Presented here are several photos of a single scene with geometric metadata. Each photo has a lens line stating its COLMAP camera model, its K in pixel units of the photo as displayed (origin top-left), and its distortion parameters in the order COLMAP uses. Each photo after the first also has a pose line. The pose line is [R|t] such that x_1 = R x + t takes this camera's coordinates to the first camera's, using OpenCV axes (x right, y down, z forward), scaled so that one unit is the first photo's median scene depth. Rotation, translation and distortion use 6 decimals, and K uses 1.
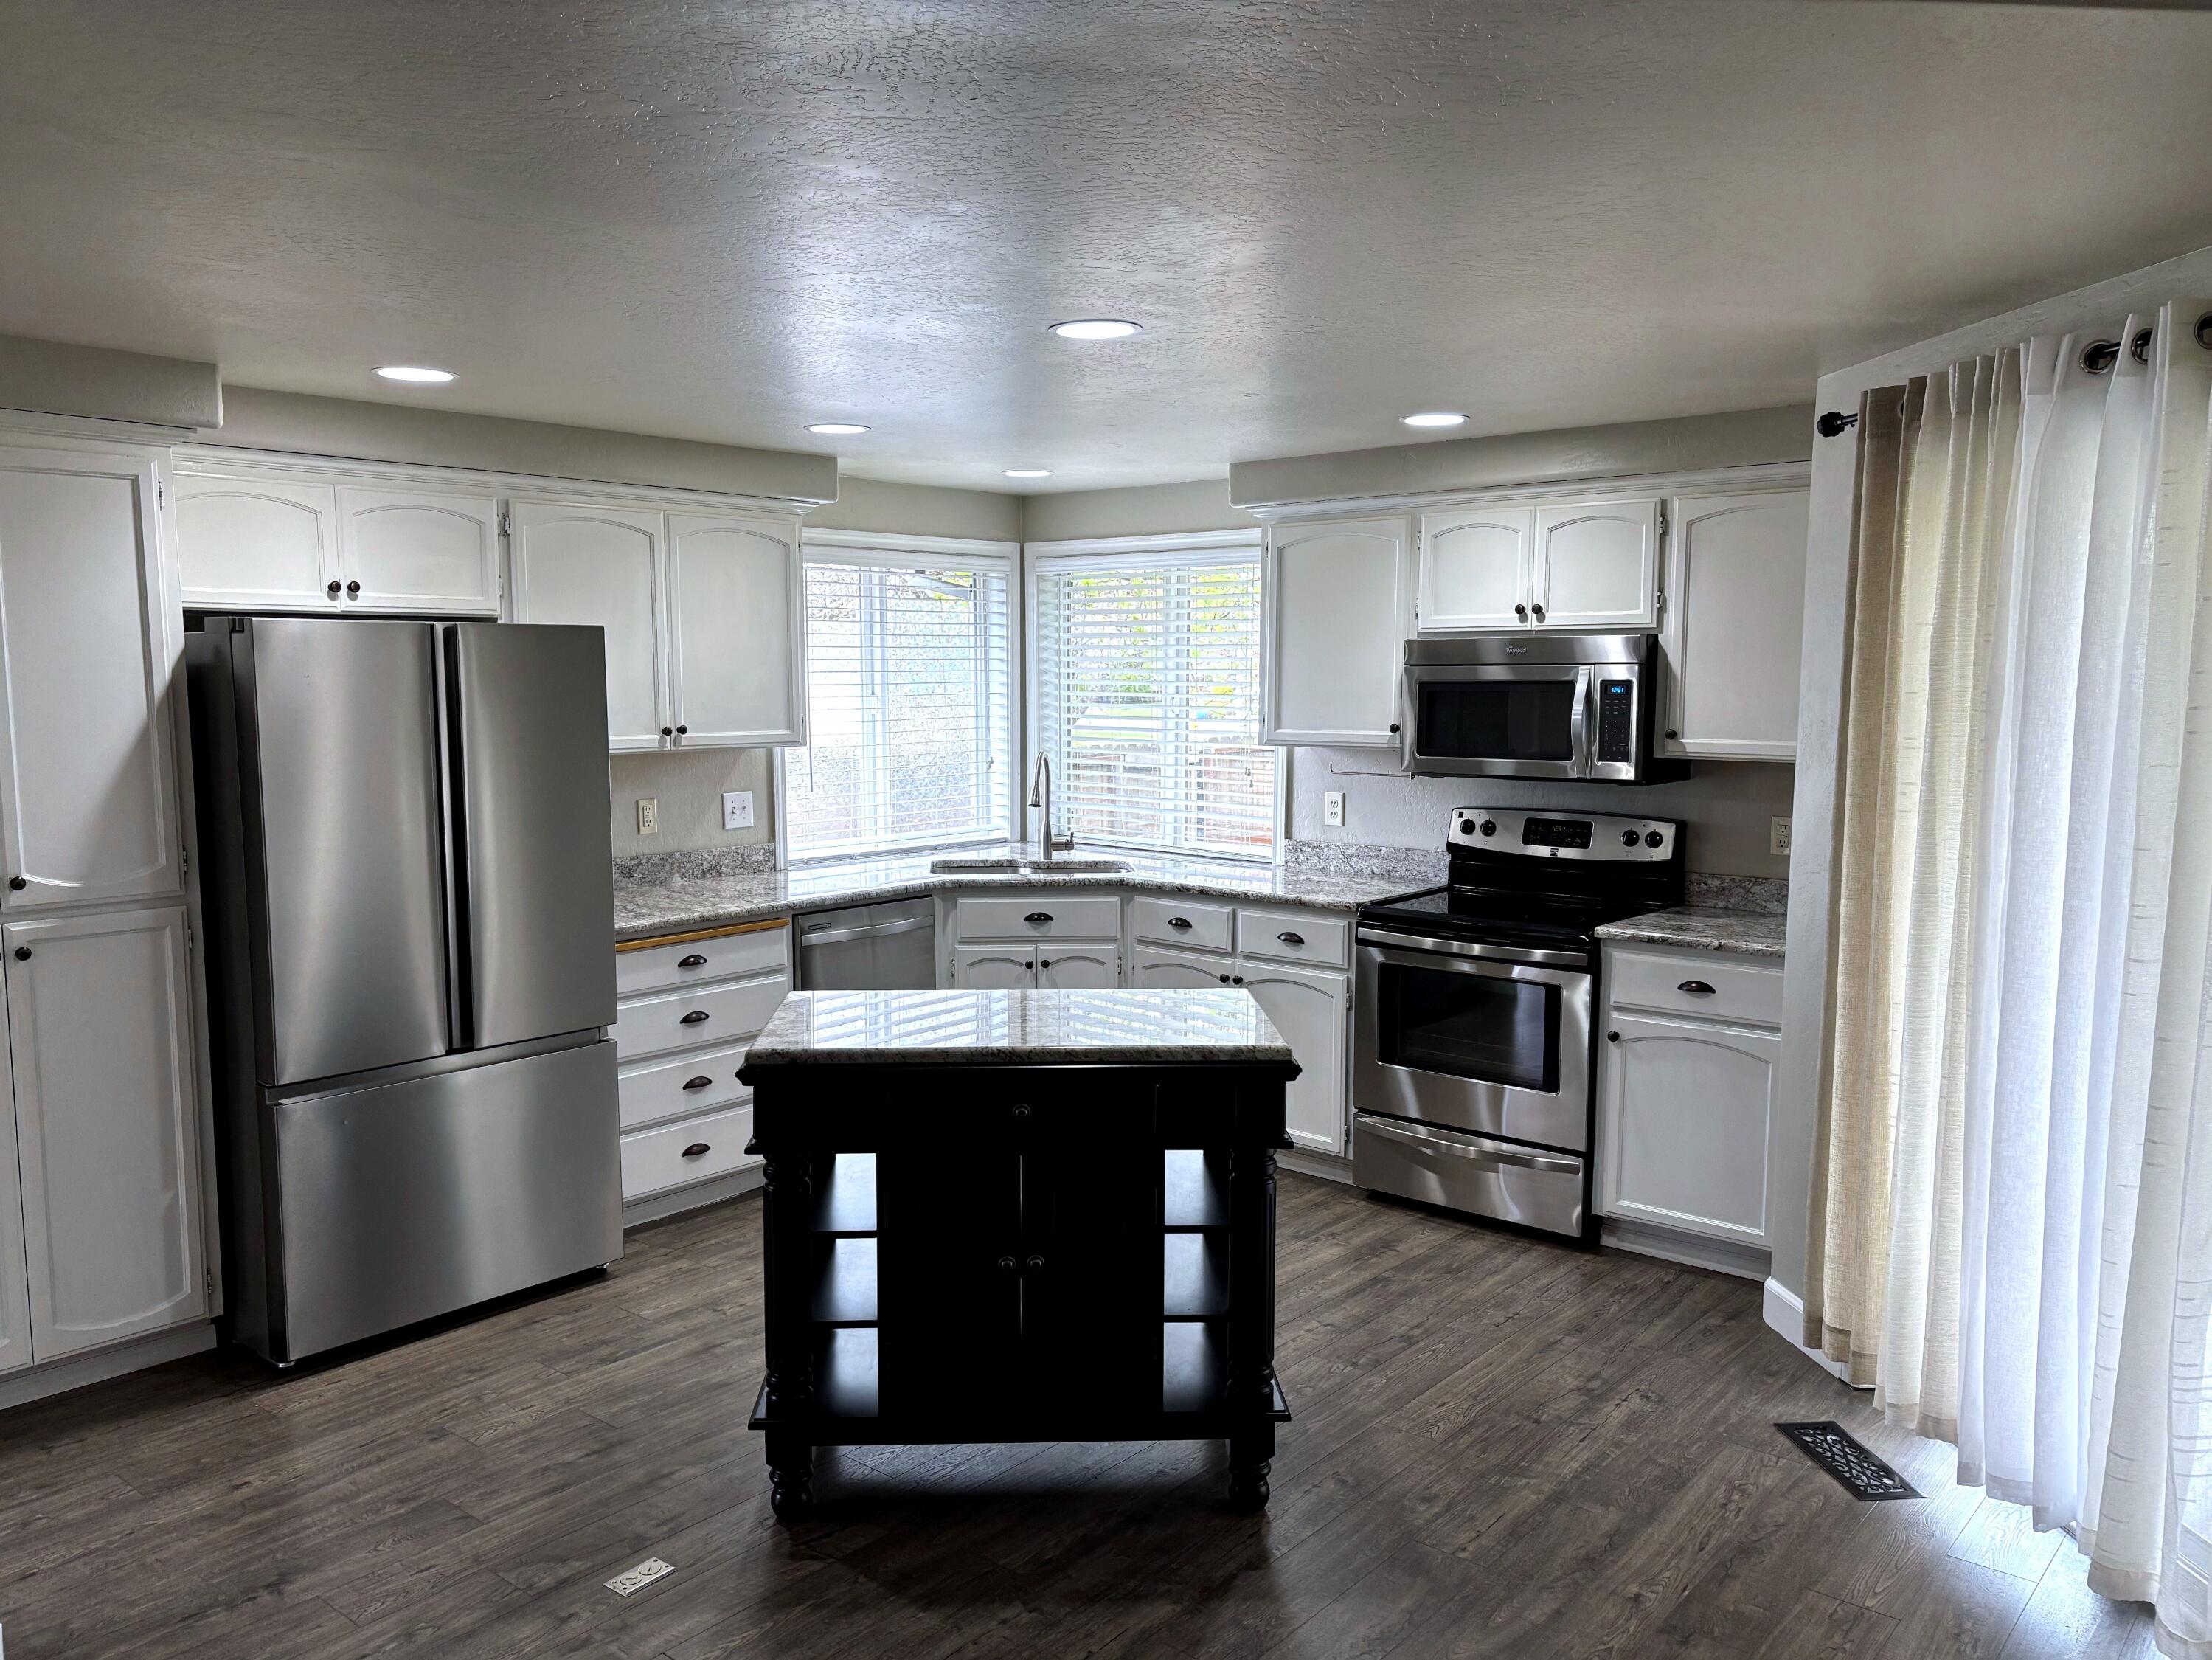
lens RADIAL K [[1630.0, 0, 1065.9], [0, 1630.0, 843.5], [0, 0, 1]] dist [0.004395, 0.000831]
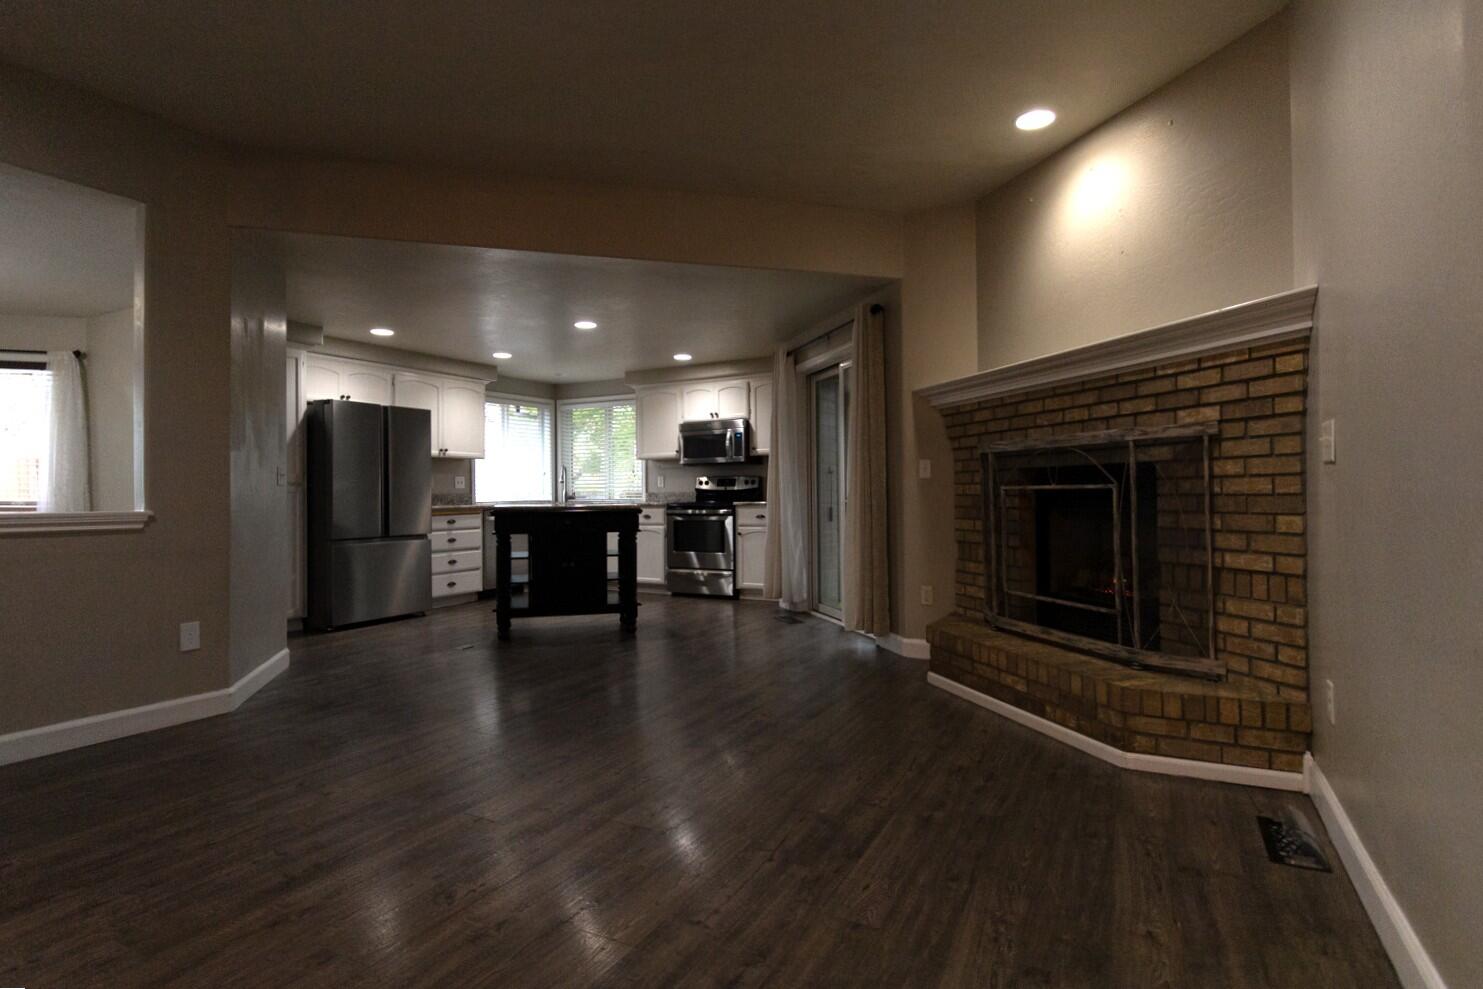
lens RADIAL K [[751.0, 0, 737.1], [0, 751.0, 472.0], [0, 0, 1]] dist [-0.000098, 0.000042]
pose [[0.972688, -0.004350, 0.232075, -0.030893], [0.034872, 0.991215, -0.127580, 0.168806], [-0.229481, 0.132189, 0.964295, -0.477622]]
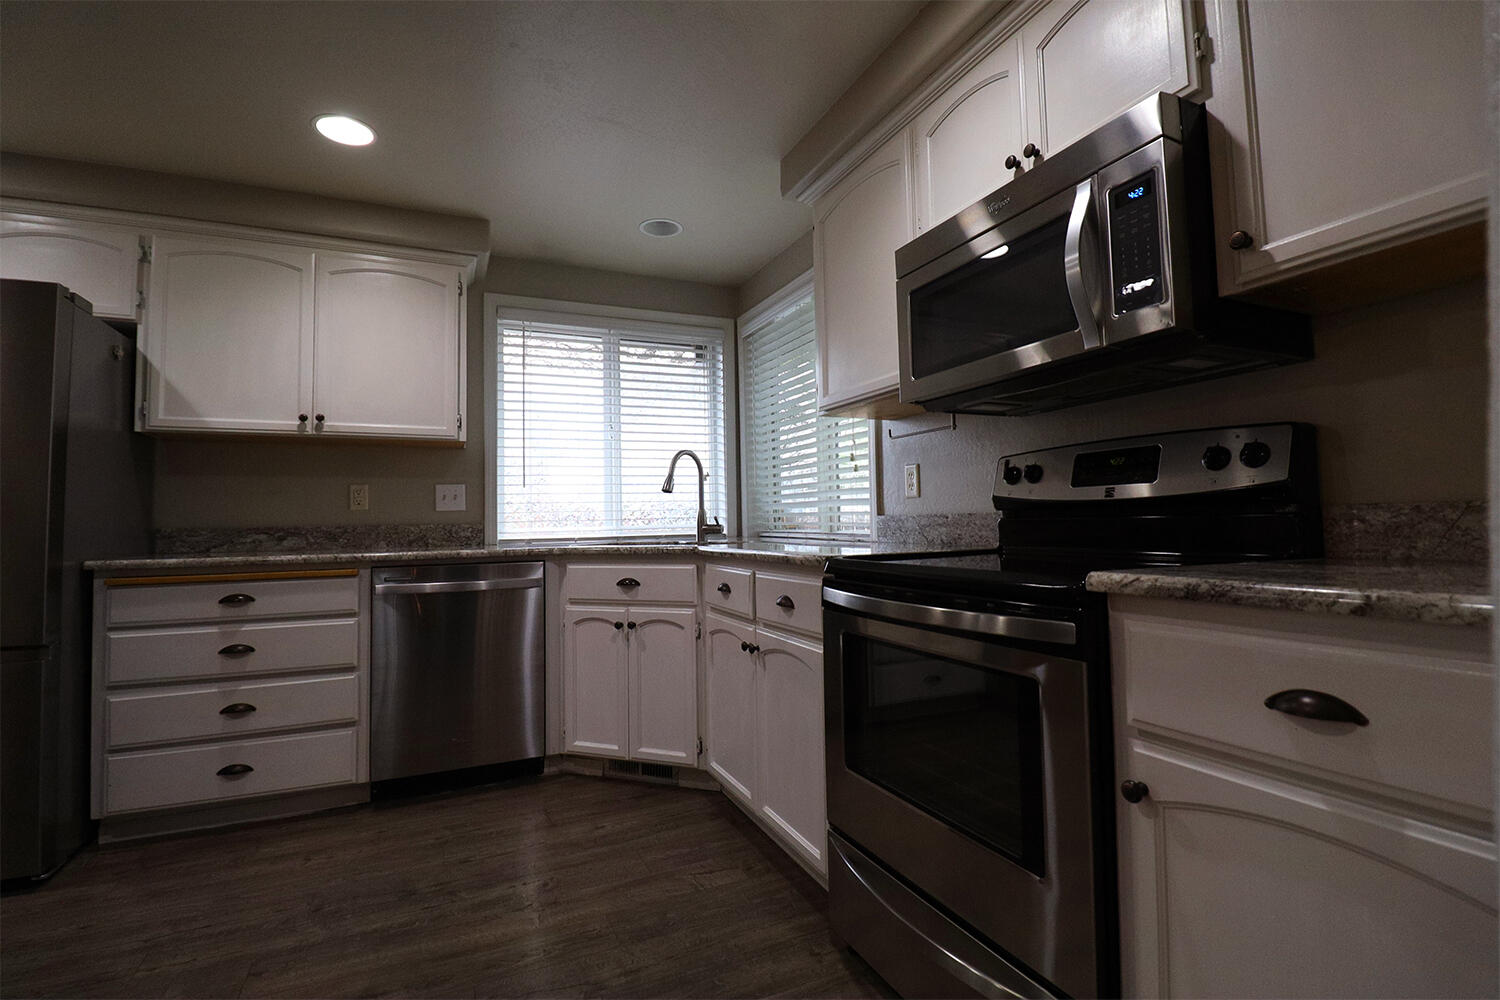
lens RADIAL K [[687.8, 0, 752.1], [0, 687.8, 486.6], [0, 0, 1]] dist [-0.025529, -0.000276]
pose [[0.912951, -0.039134, -0.406189, 0.279574], [-0.022434, 0.989072, -0.145714, 0.051775], [0.407453, 0.142142, 0.902096, 0.662945]]
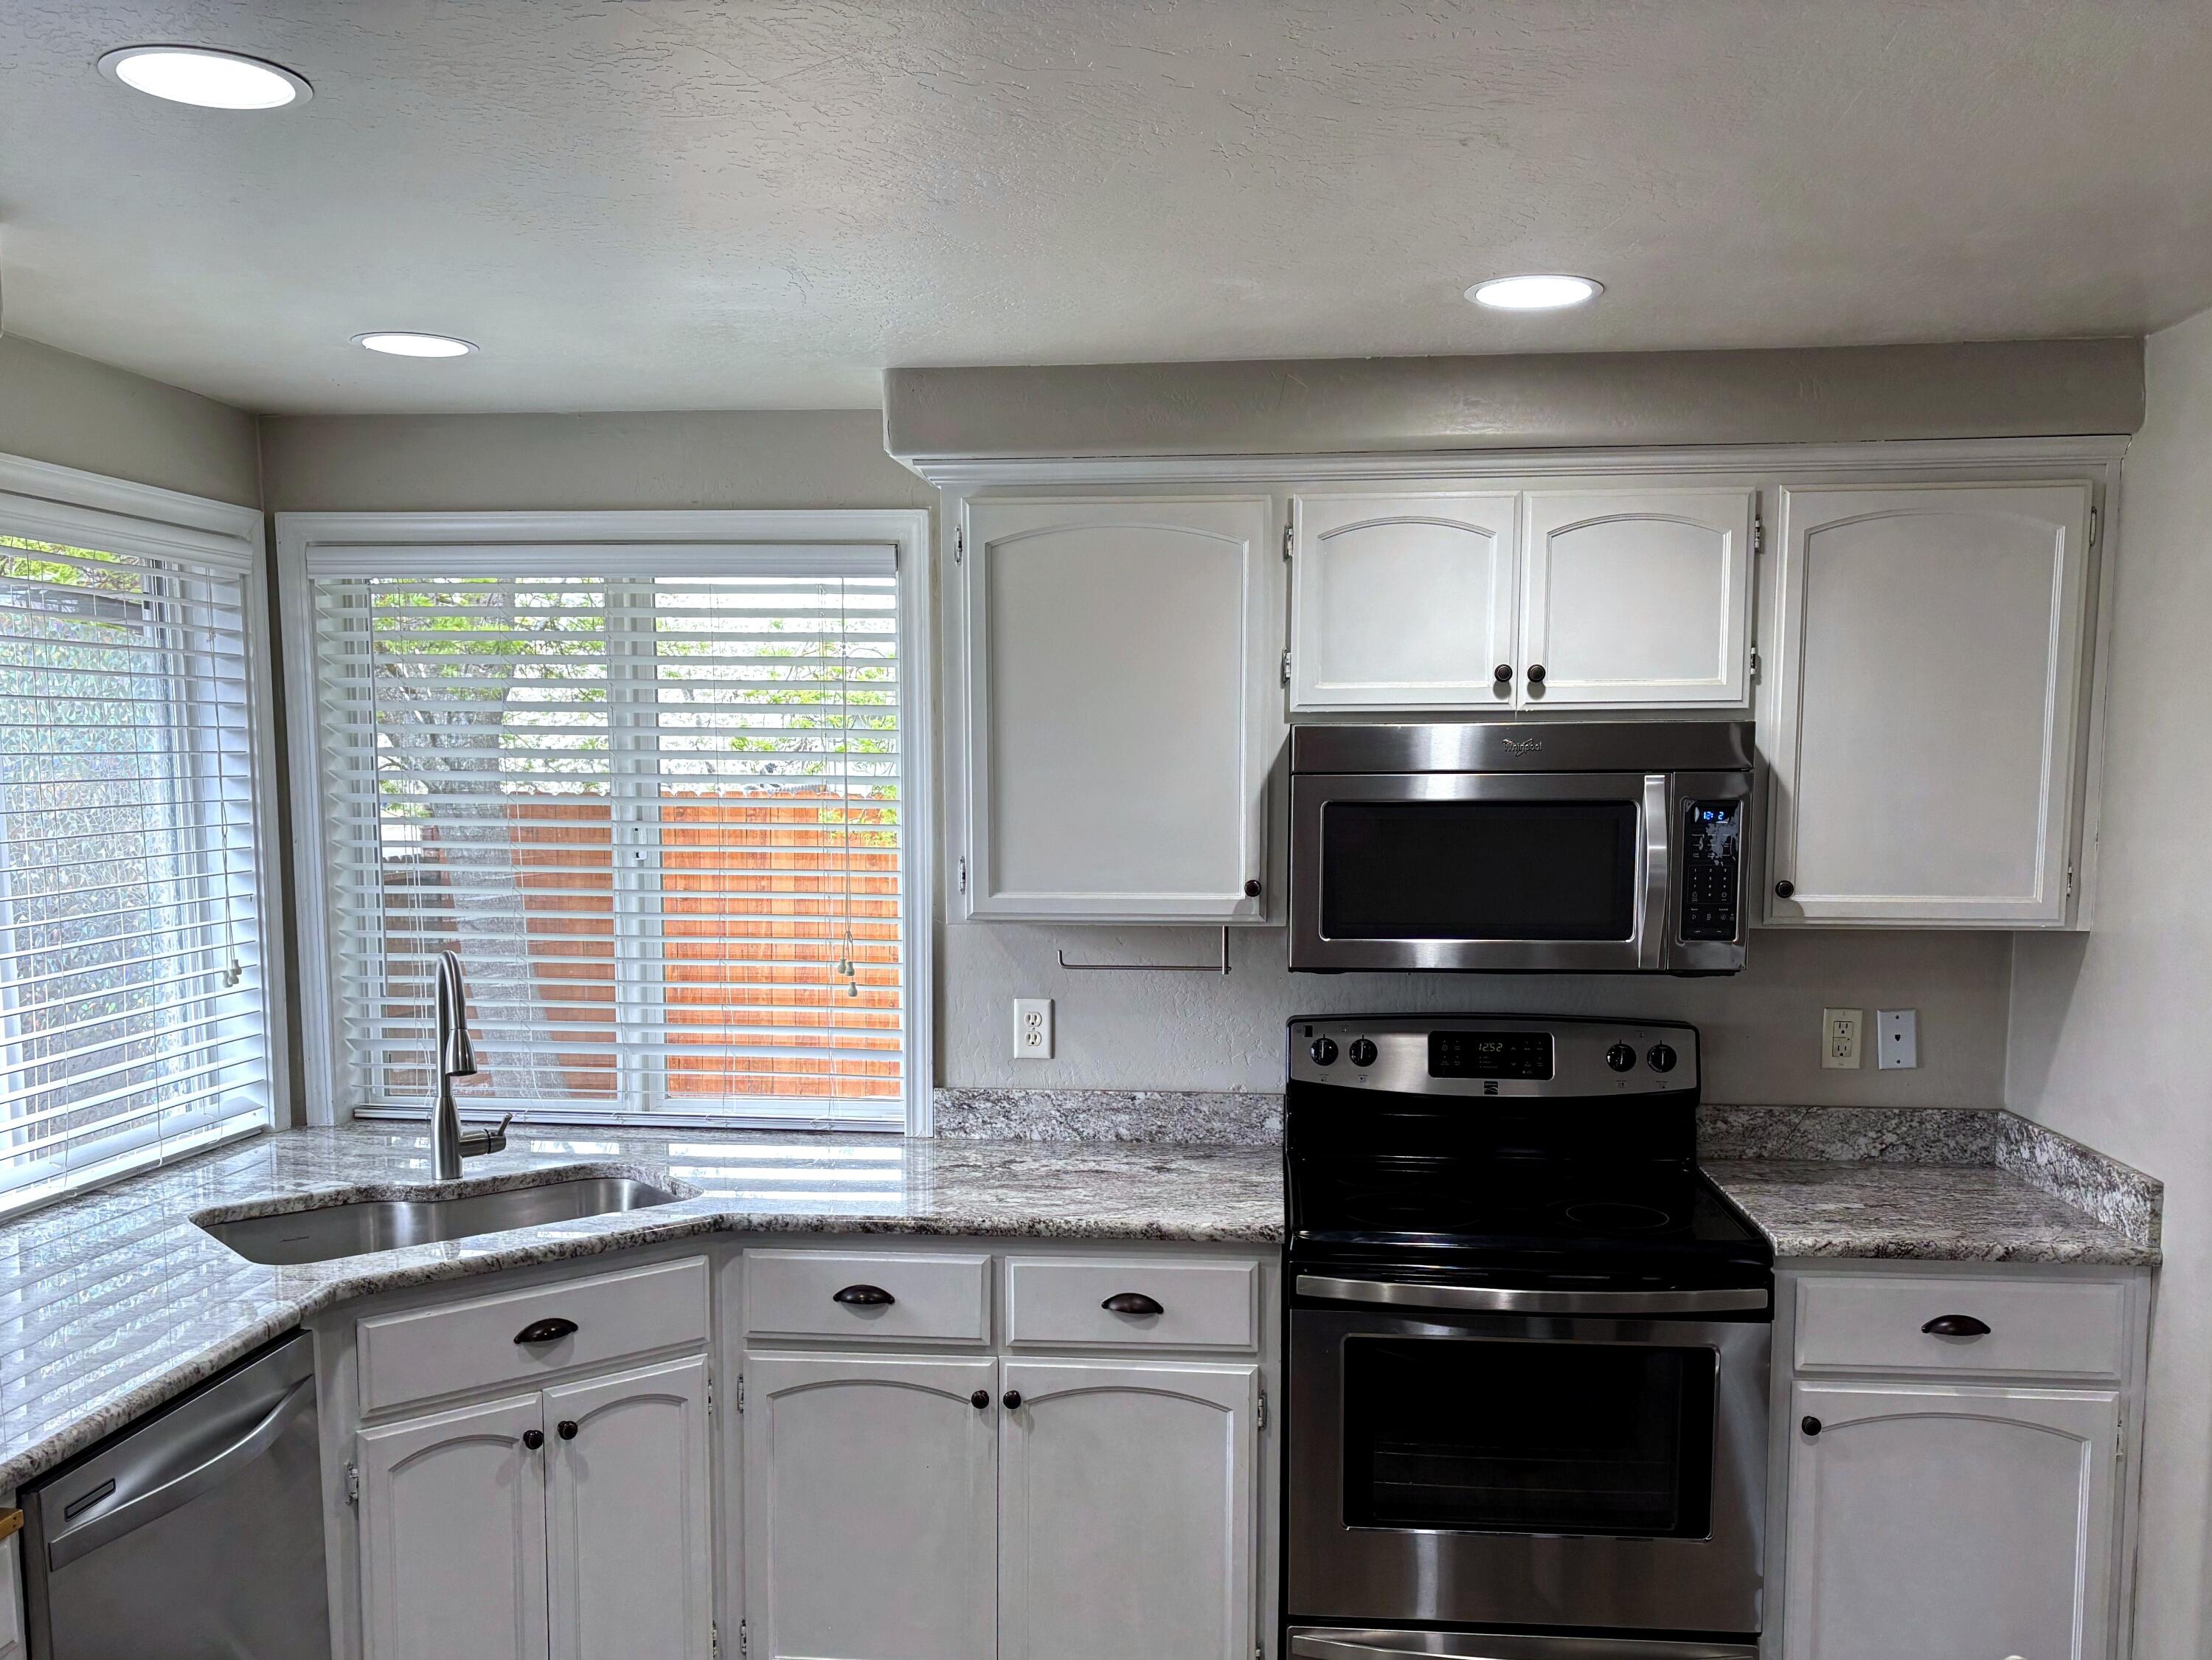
lens RADIAL K [[1848.8, 0, 1108.6], [0, 1848.8, 937.2], [0, 0, 1]] dist [0.129304, -0.300991]
pose [[0.806593, -0.052299, 0.588789, -0.208637], [0.060293, 0.998162, 0.006065, -0.062037], [-0.588024, 0.030608, 0.808264, 0.540394]]
